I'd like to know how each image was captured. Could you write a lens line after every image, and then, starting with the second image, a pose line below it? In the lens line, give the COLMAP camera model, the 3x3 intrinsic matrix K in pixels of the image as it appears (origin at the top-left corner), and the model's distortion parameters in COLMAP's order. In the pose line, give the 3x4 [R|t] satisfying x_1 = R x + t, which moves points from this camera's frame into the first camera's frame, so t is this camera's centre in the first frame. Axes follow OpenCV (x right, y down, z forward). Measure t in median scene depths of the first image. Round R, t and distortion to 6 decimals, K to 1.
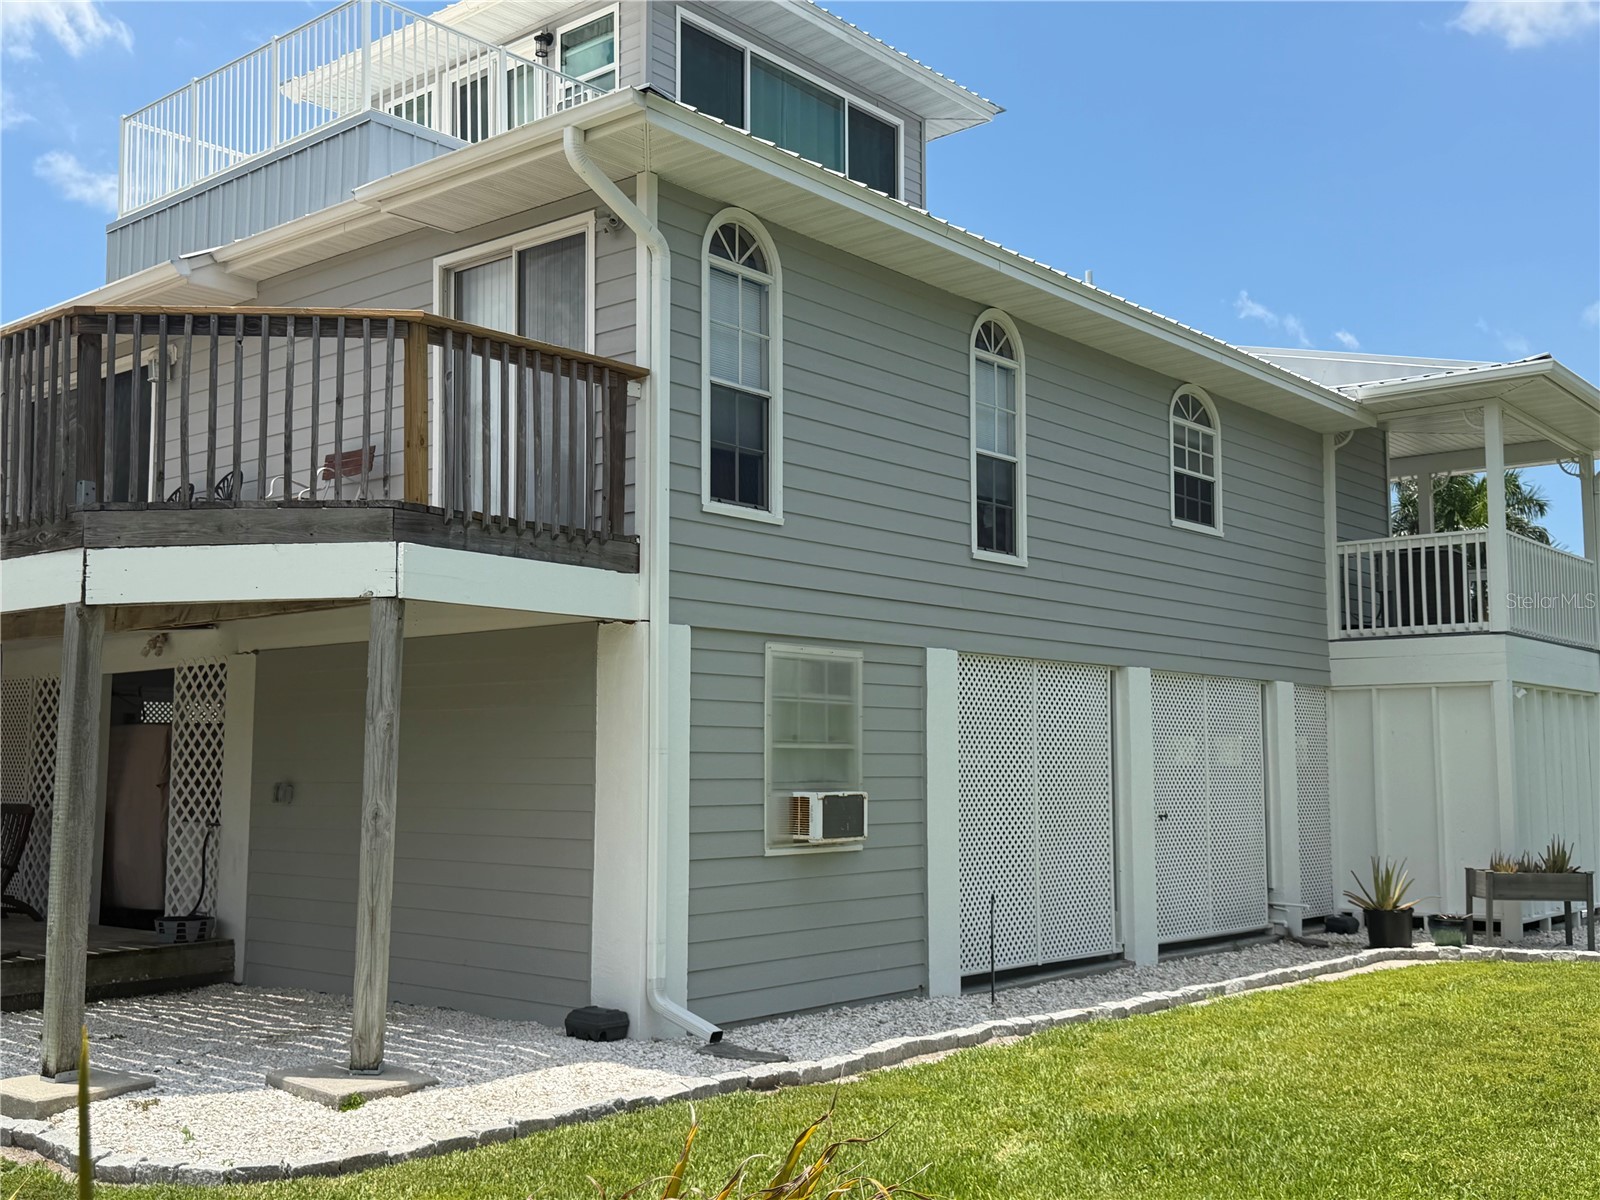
lens RADIAL K [[1650.5, 0, 797.7], [0, 1650.5, 632.3], [0, 0, 1]] dist [0.256947, -0.715690]
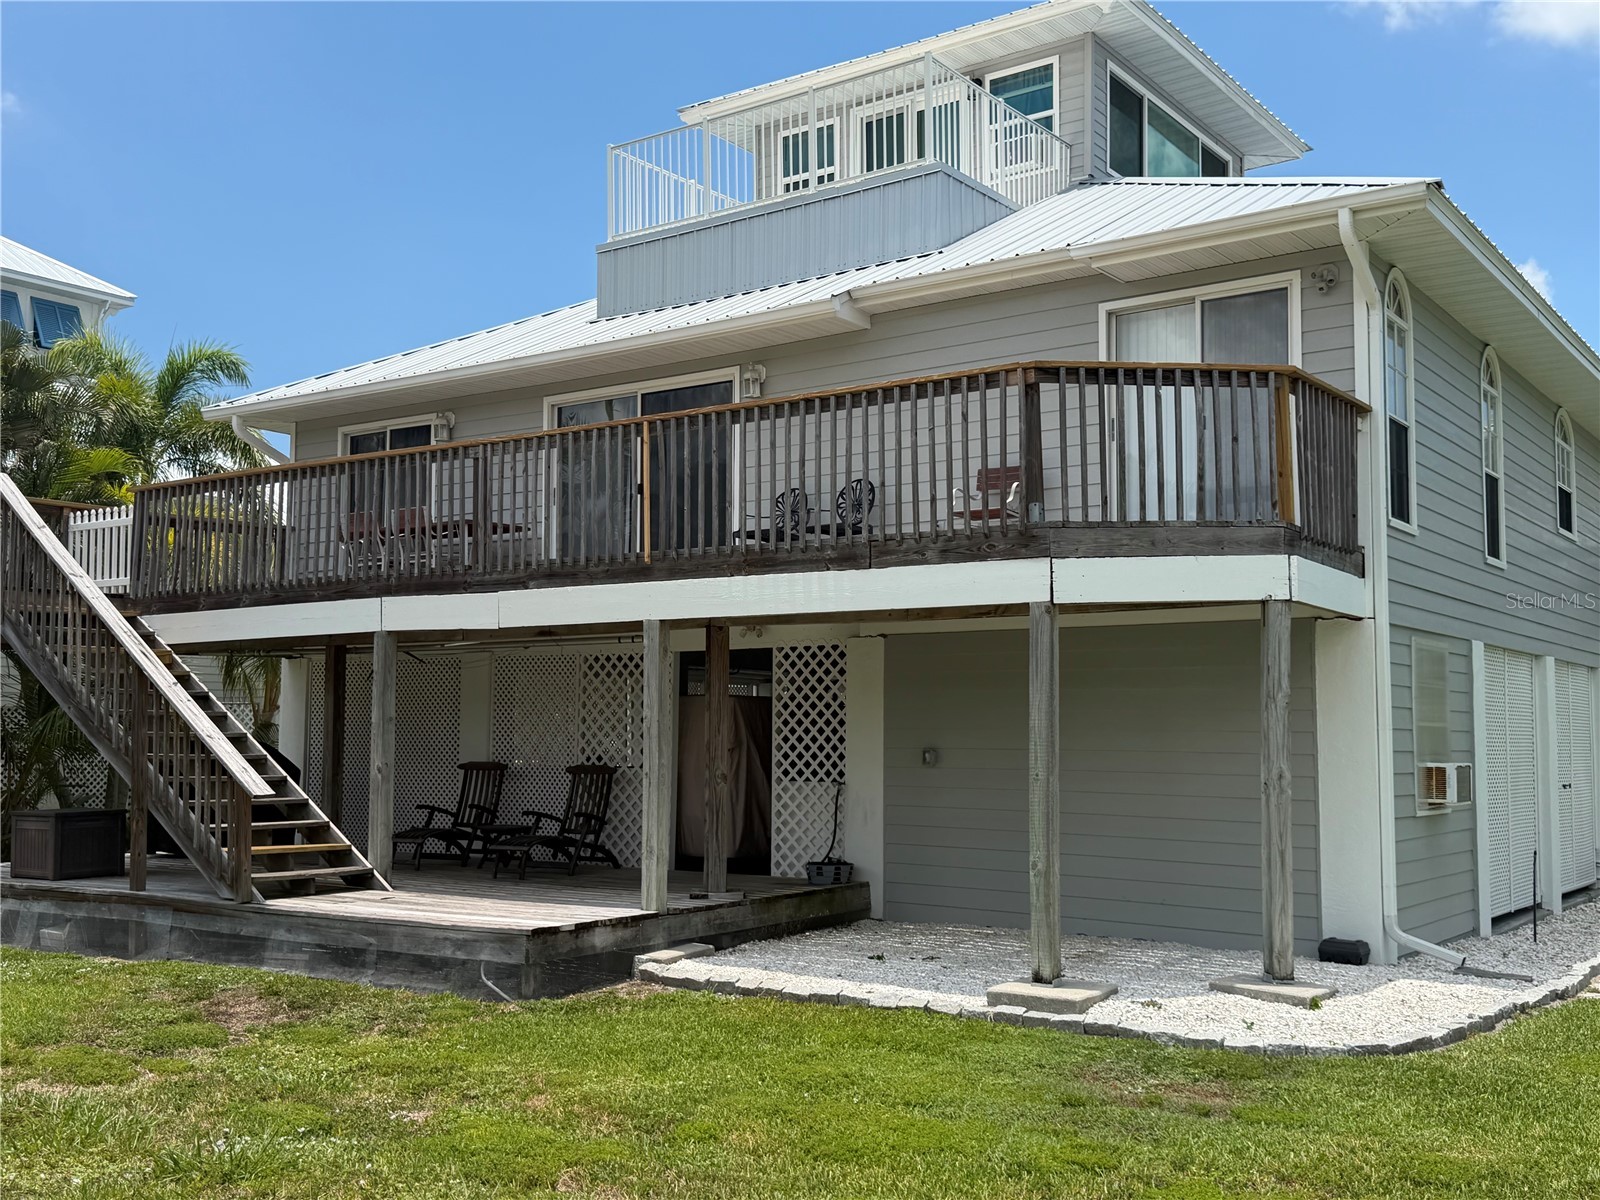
lens RADIAL K [[1650.5, 0, 797.7], [0, 1650.5, 632.3], [0, 0, 1]] dist [0.256947, -0.715690]
pose [[0.996460, 0.012653, 0.083107, -0.516592], [-0.013949, 0.999790, 0.015041, -0.007870], [-0.082899, -0.016147, 0.996427, -0.148397]]
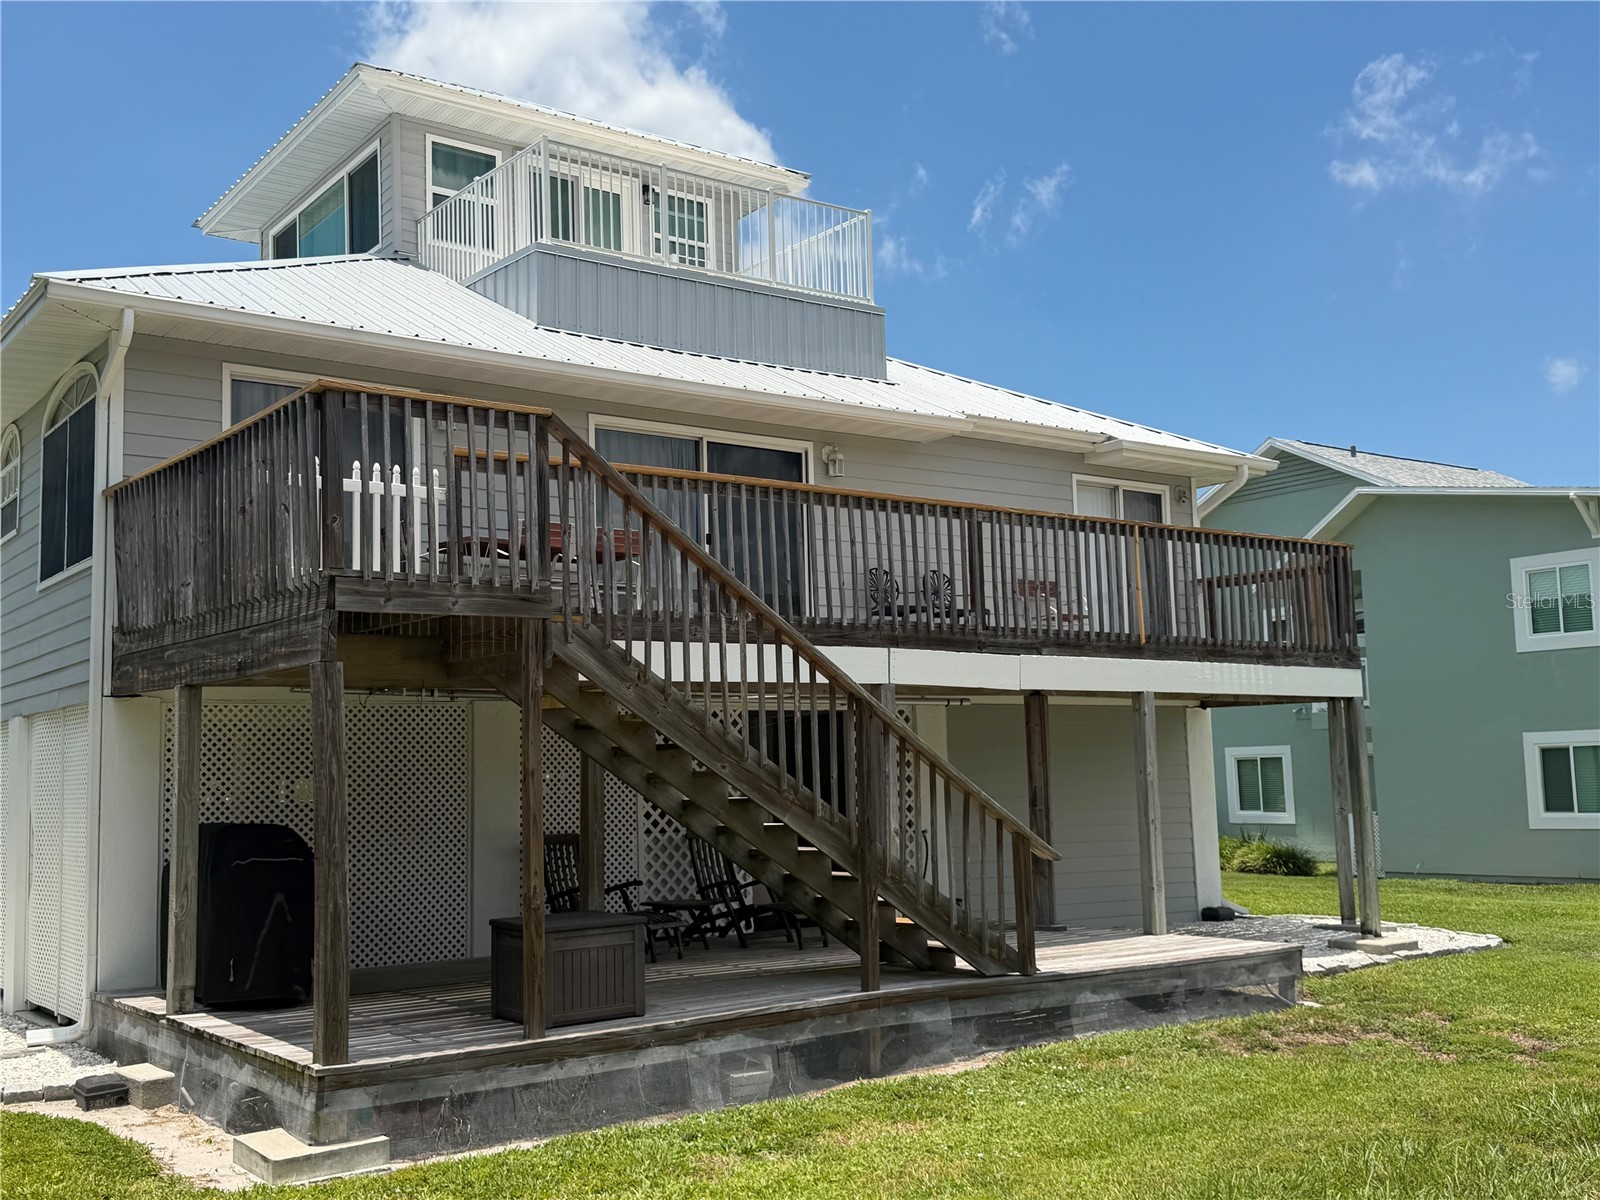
lens RADIAL K [[1625.8, 0, 800.0], [0, 1625.8, 600.0], [0, 0, 1]] dist [0.005930, 0.004080]
pose [[0.246695, 0.106753, 0.963195, -1.775352], [-0.053742, 0.993892, -0.096391, 0.065009], [-0.967602, -0.027985, 0.250925, 0.851690]]
